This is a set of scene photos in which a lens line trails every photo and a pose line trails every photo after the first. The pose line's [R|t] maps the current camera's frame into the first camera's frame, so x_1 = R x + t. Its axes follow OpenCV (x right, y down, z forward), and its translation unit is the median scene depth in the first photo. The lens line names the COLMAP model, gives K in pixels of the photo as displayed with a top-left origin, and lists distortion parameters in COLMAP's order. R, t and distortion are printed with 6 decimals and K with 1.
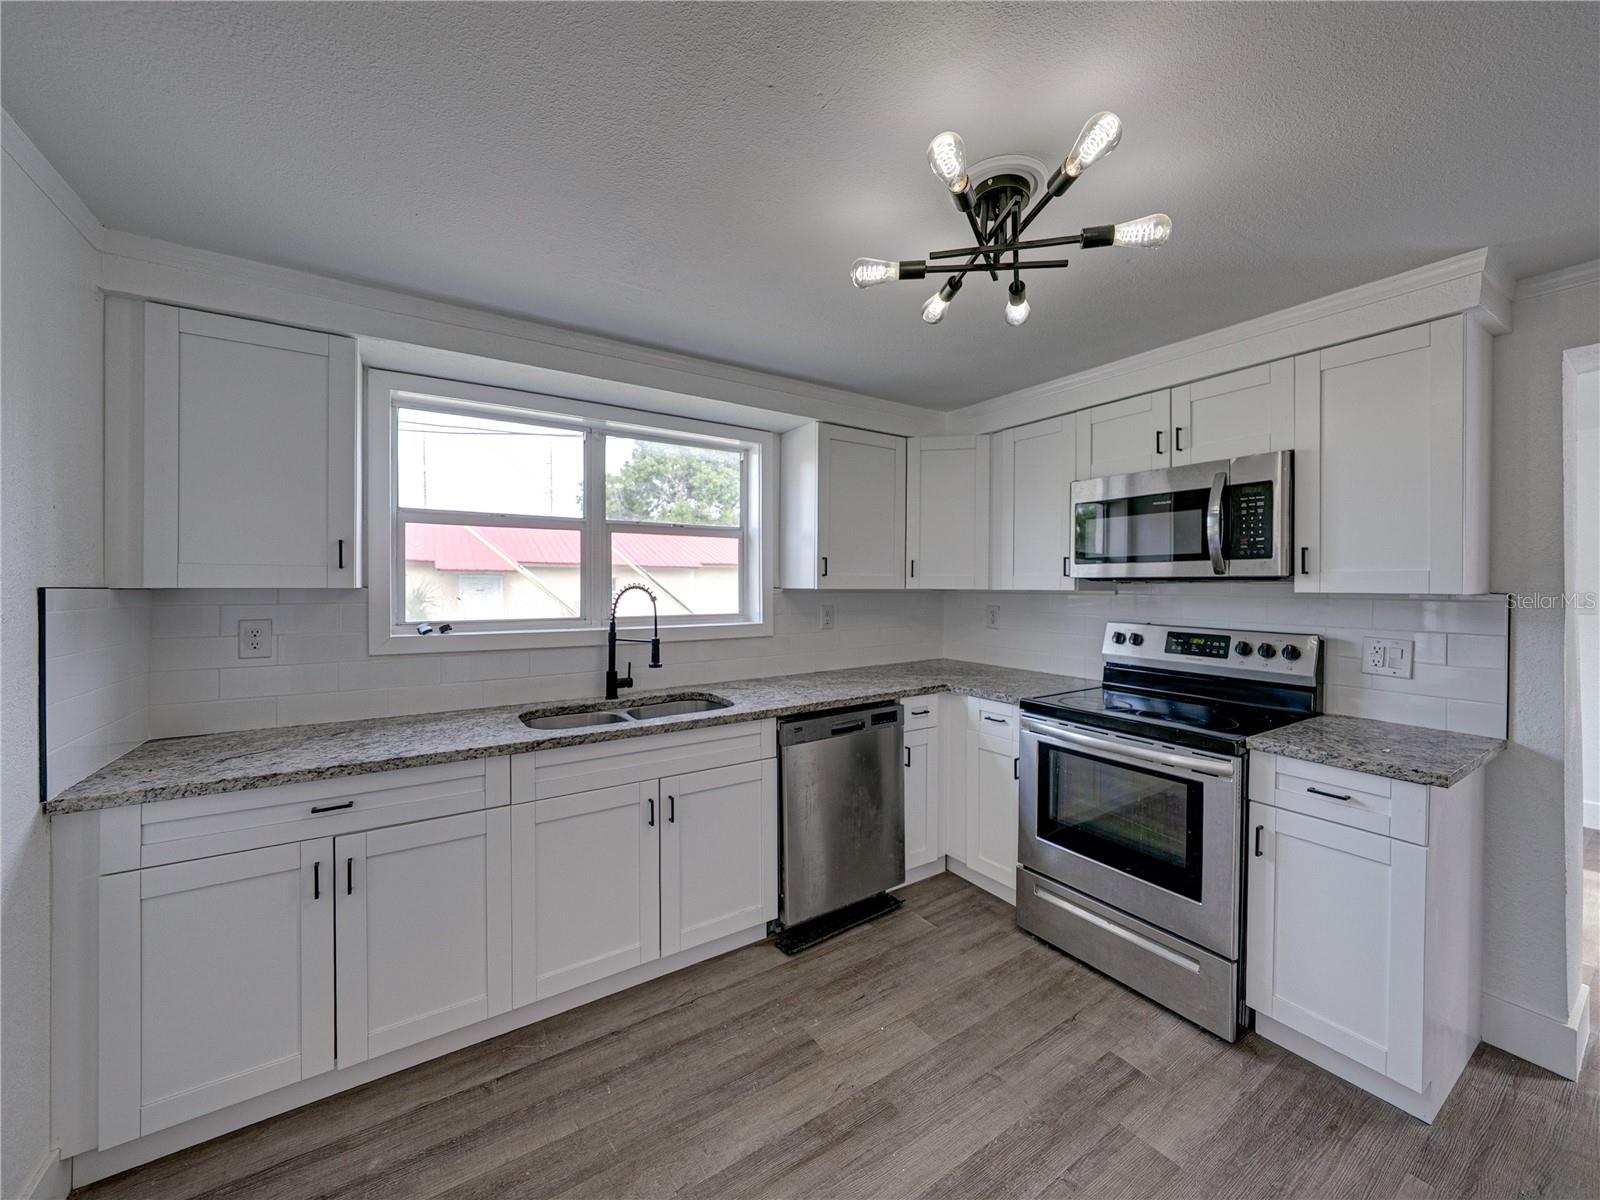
lens RADIAL K [[613.4, 0, 791.2], [0, 613.4, 590.8], [0, 0, 1]] dist [-0.001107, -0.000126]
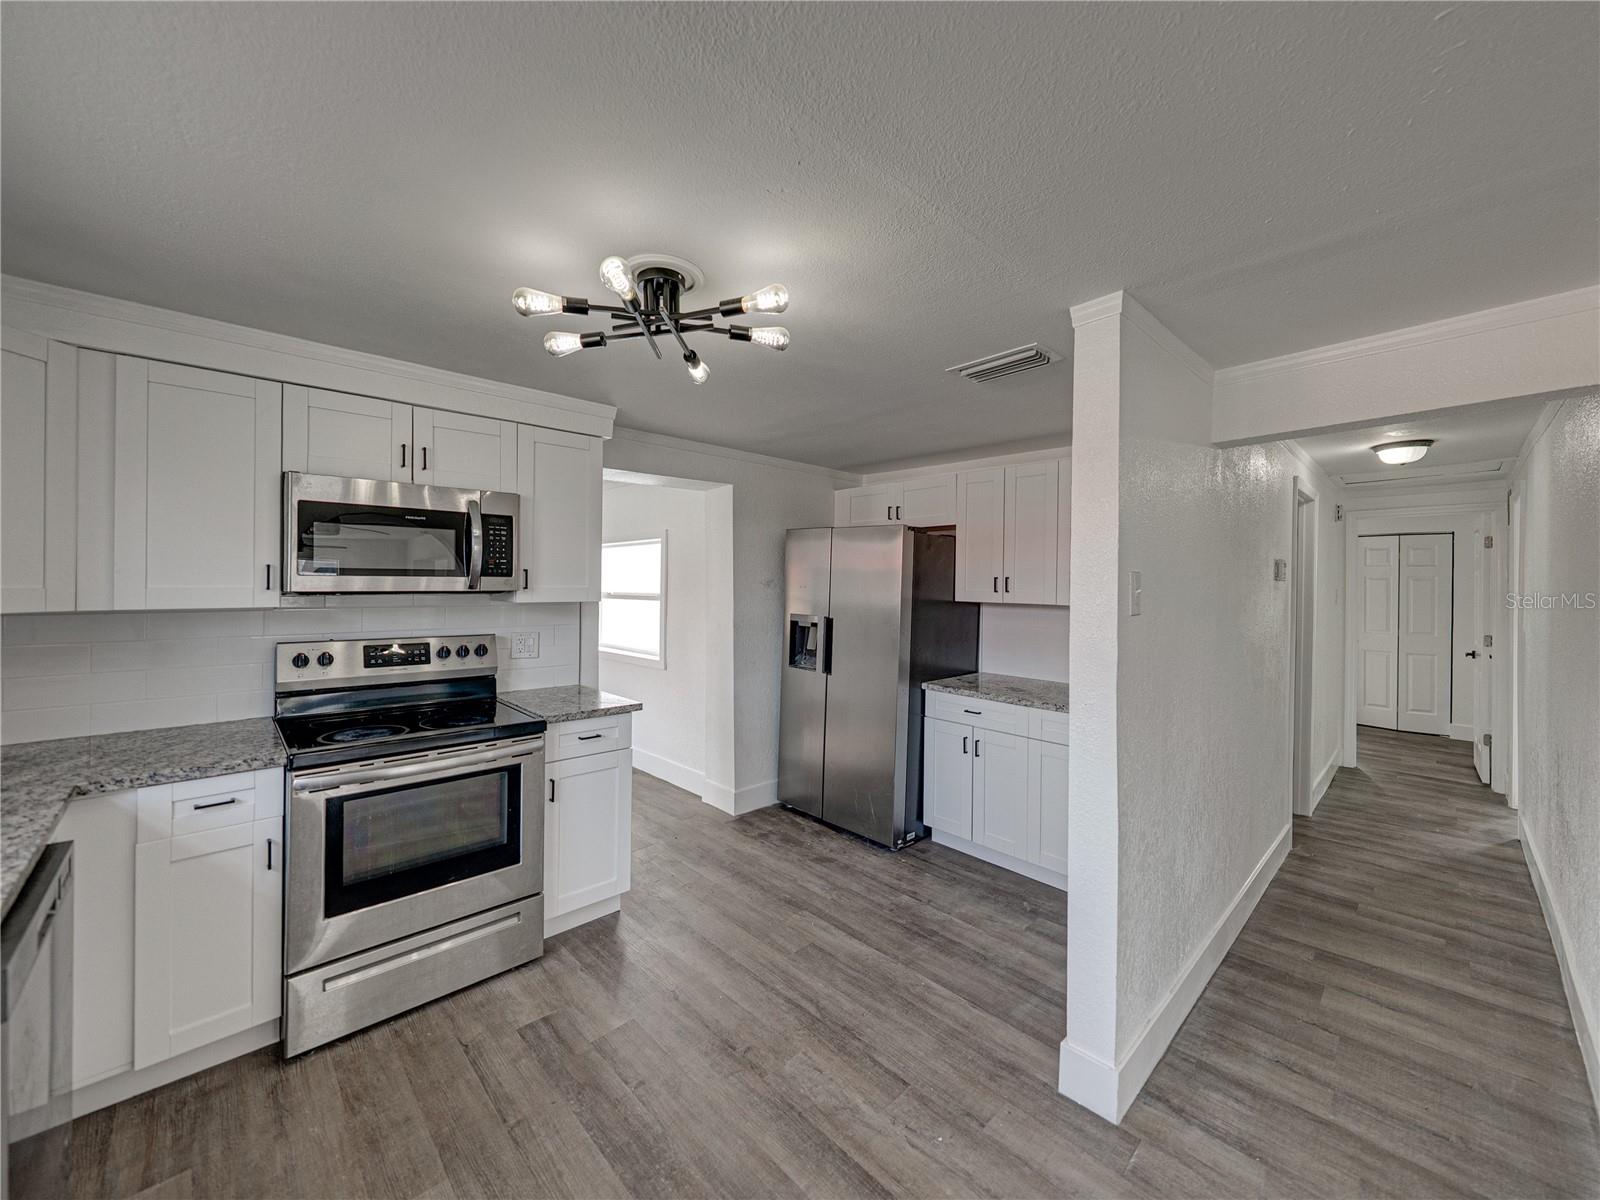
lens RADIAL K [[626.4, 0, 803.5], [0, 626.4, 587.1], [0, 0, 1]] dist [-0.001353, 0.000234]
pose [[-0.194289, -0.011756, 0.980874, -0.571486], [0.002339, 0.999920, 0.012447, -0.043274], [-0.980942, 0.004712, -0.194246, 0.611932]]
